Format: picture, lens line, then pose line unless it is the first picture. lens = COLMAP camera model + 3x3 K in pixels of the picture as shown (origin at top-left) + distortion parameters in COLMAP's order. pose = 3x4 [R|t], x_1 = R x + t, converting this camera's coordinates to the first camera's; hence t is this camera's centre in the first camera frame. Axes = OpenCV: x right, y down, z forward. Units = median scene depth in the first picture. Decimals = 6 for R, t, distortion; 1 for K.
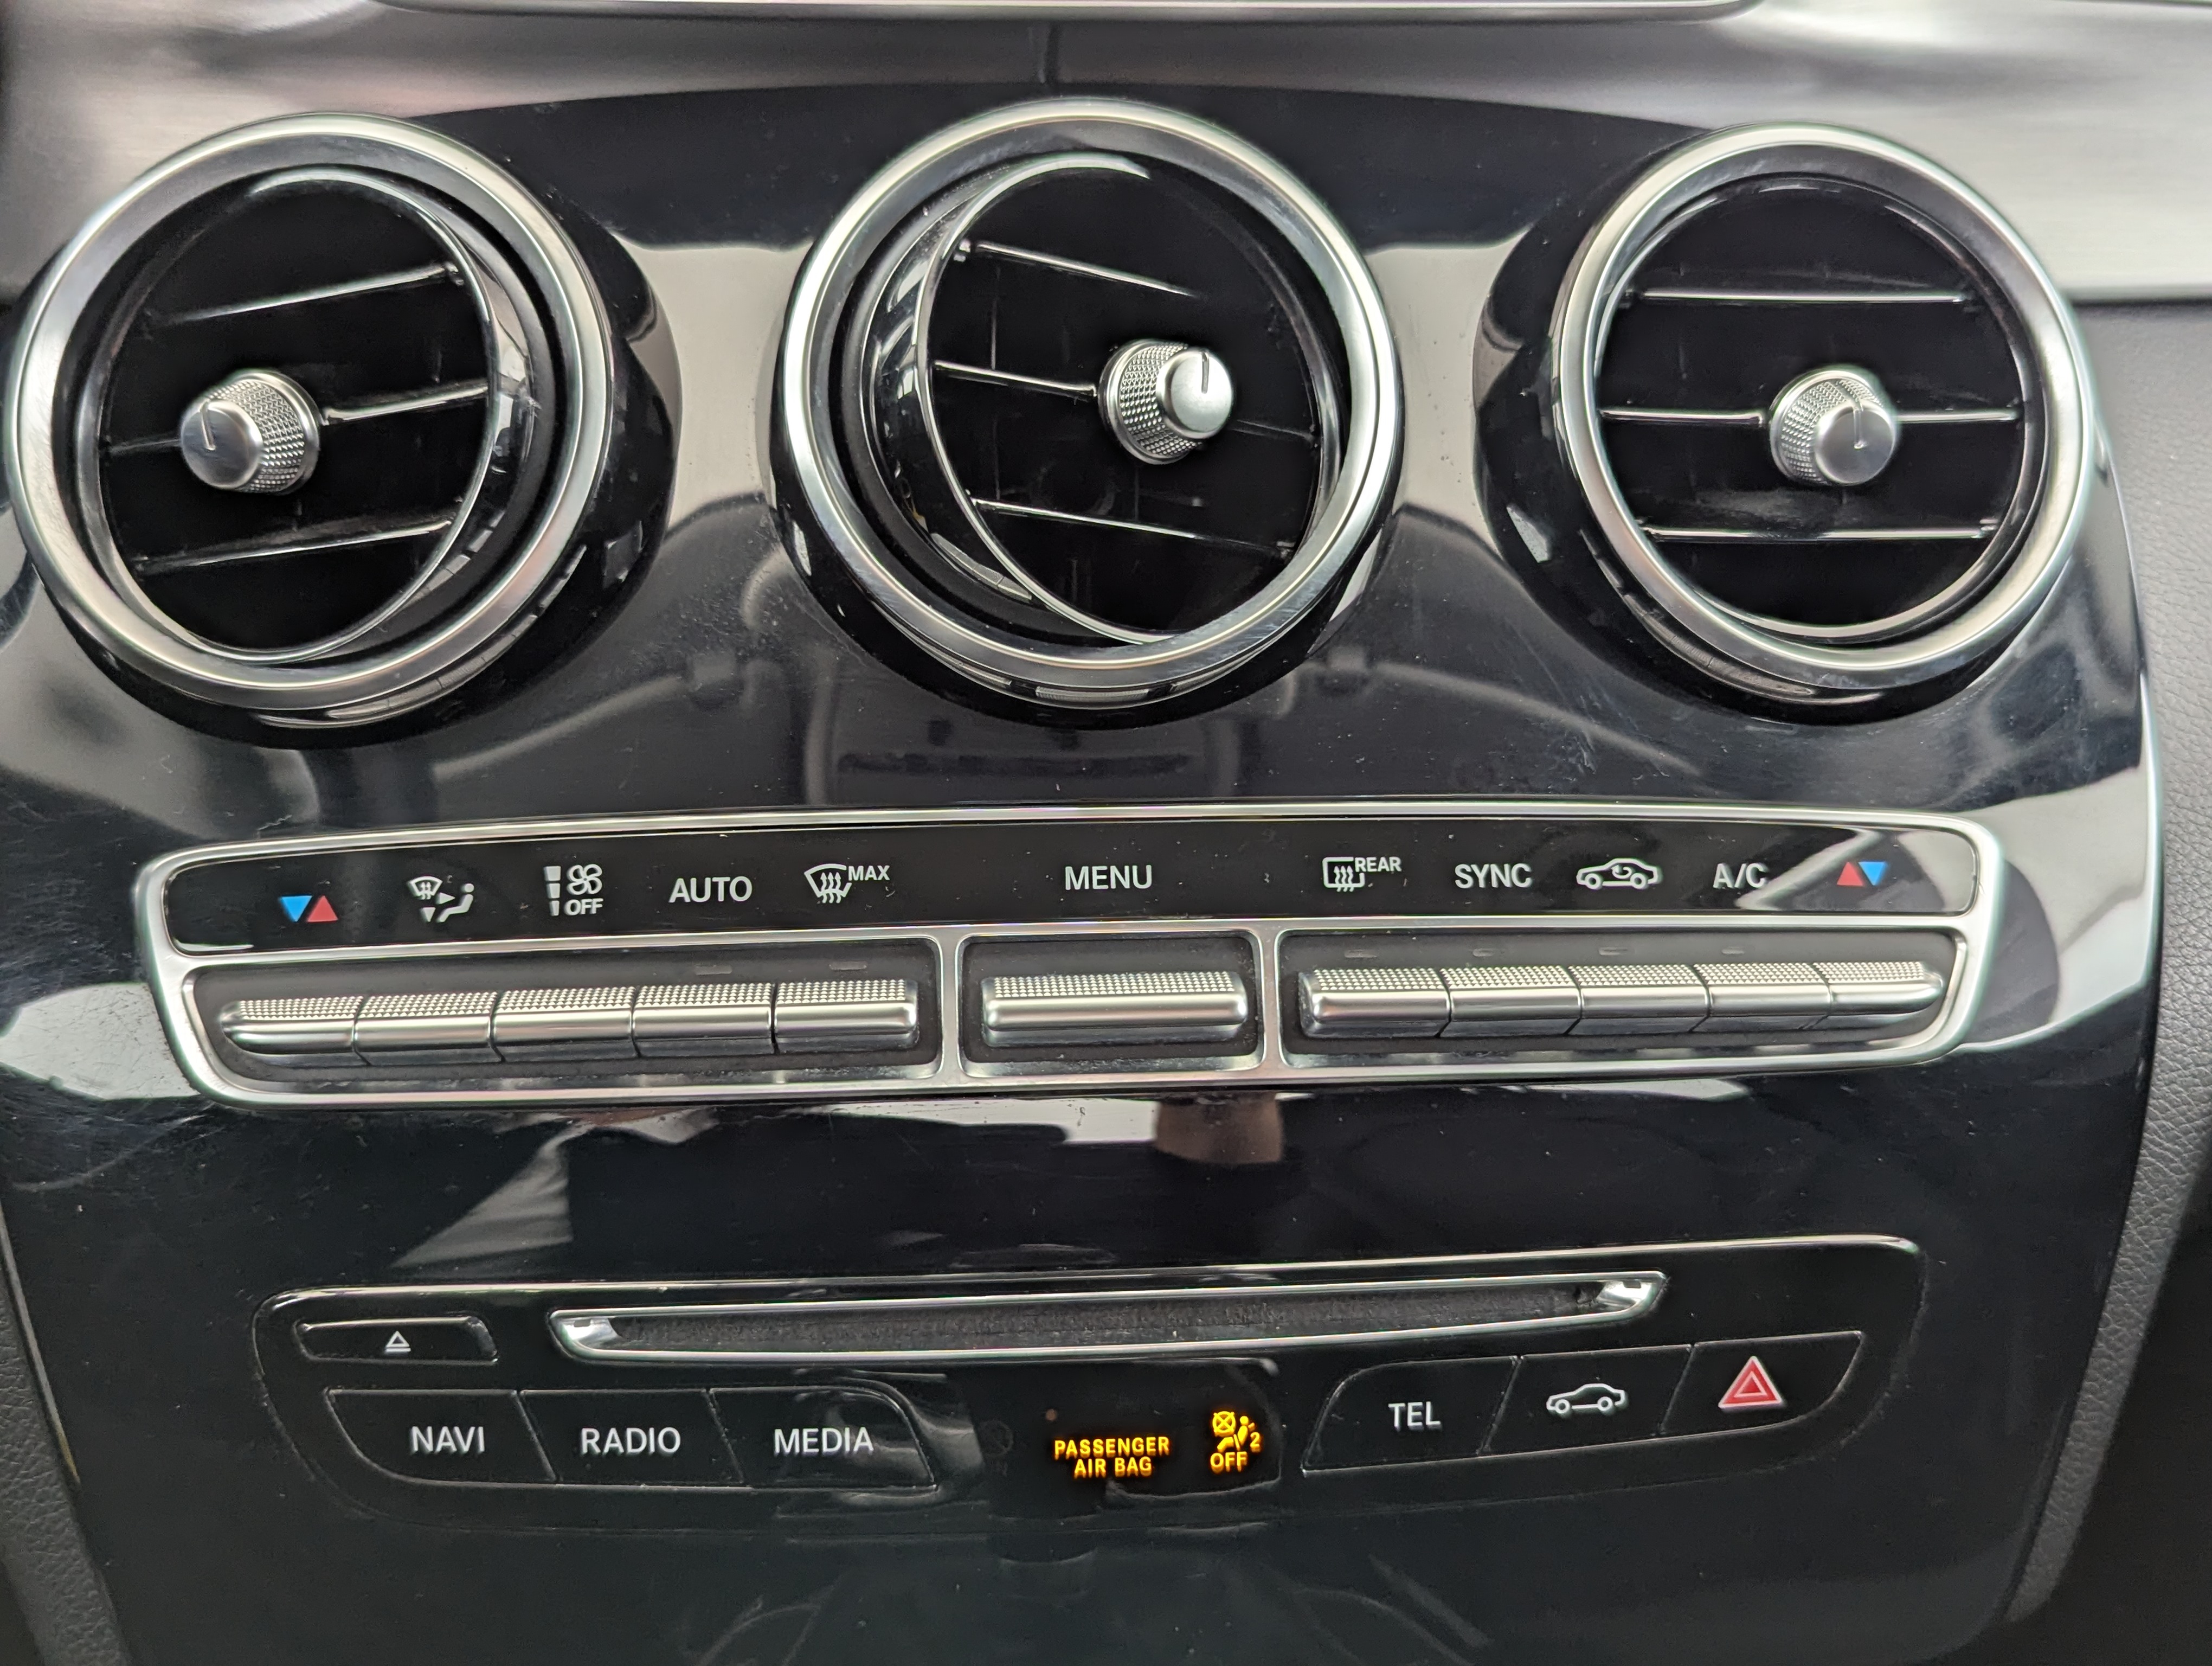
lens RADIAL K [[1549.0, 0, 1057.9], [0, 1549.0, 838.9], [0, 0, 1]] dist [0.046513, -0.042305]
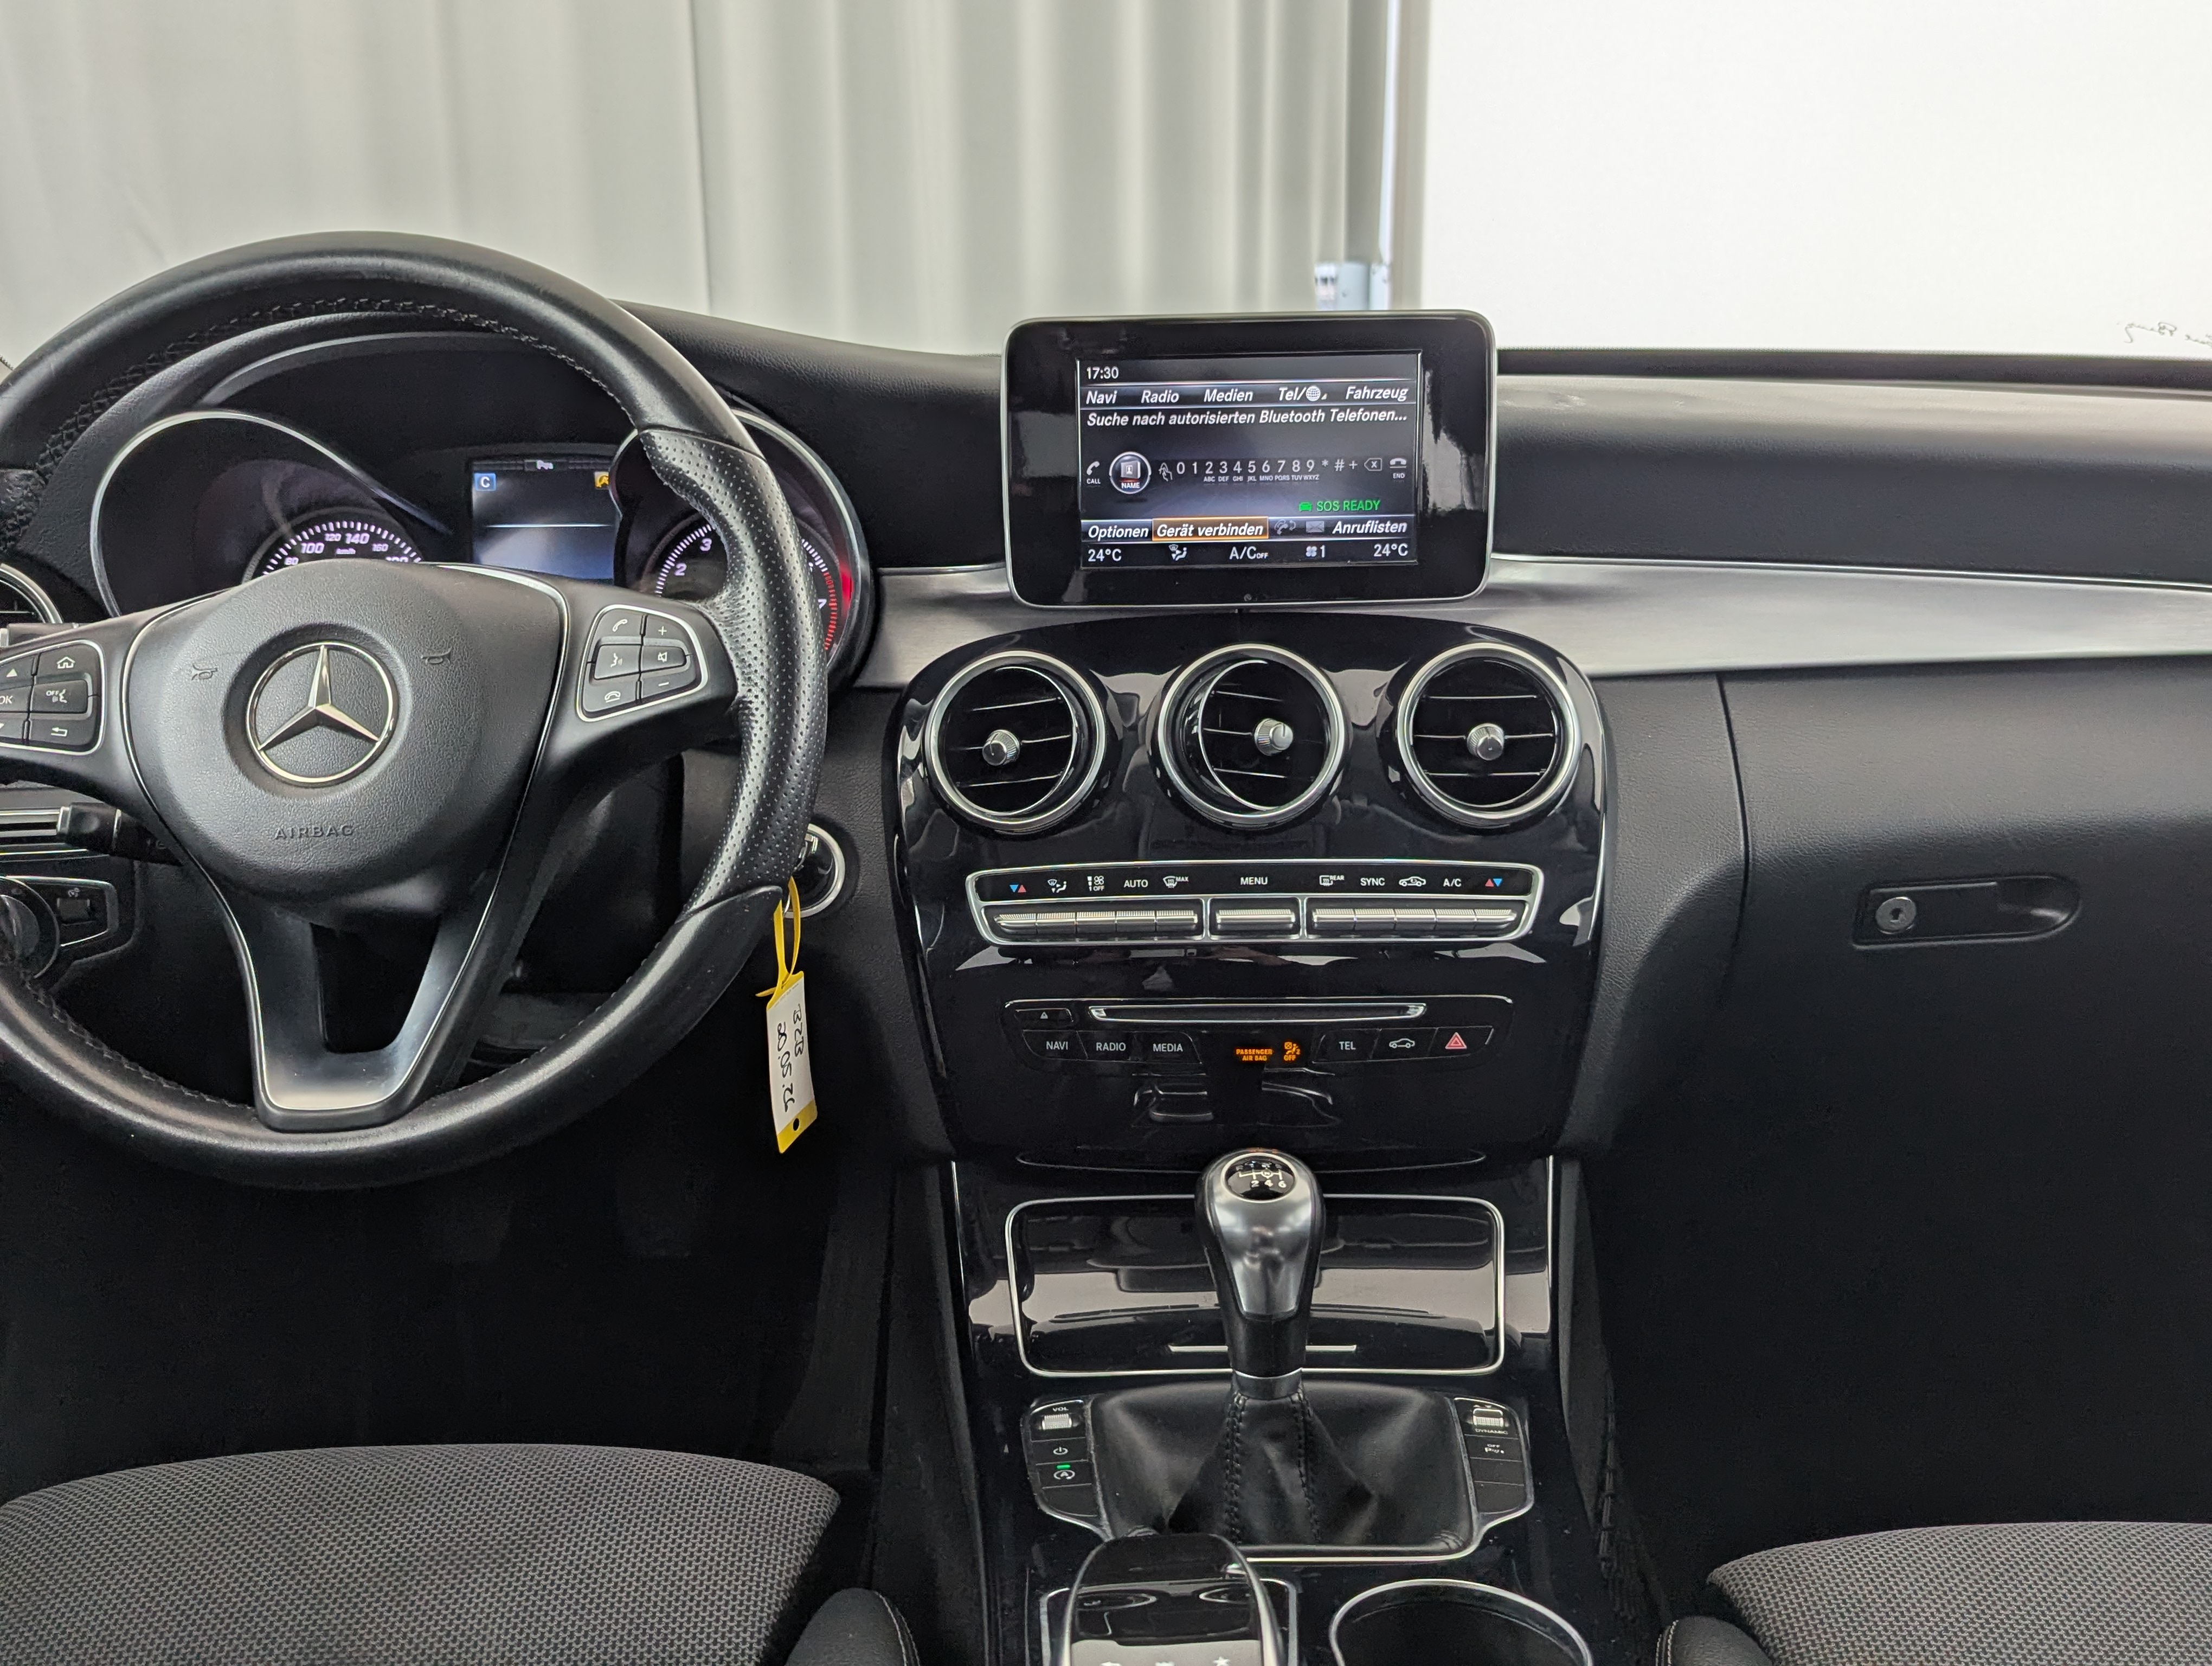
lens RADIAL K [[1652.7, 0, 1098.1], [0, 1652.7, 894.0], [0, 0, 1]] dist [0.066578, -0.000762]
pose [[0.989399, 0.009546, -0.144908, 0.212739], [-0.008495, 0.999933, 0.007871, 0.027380], [0.144973, -0.006557, 0.989414, -2.527316]]
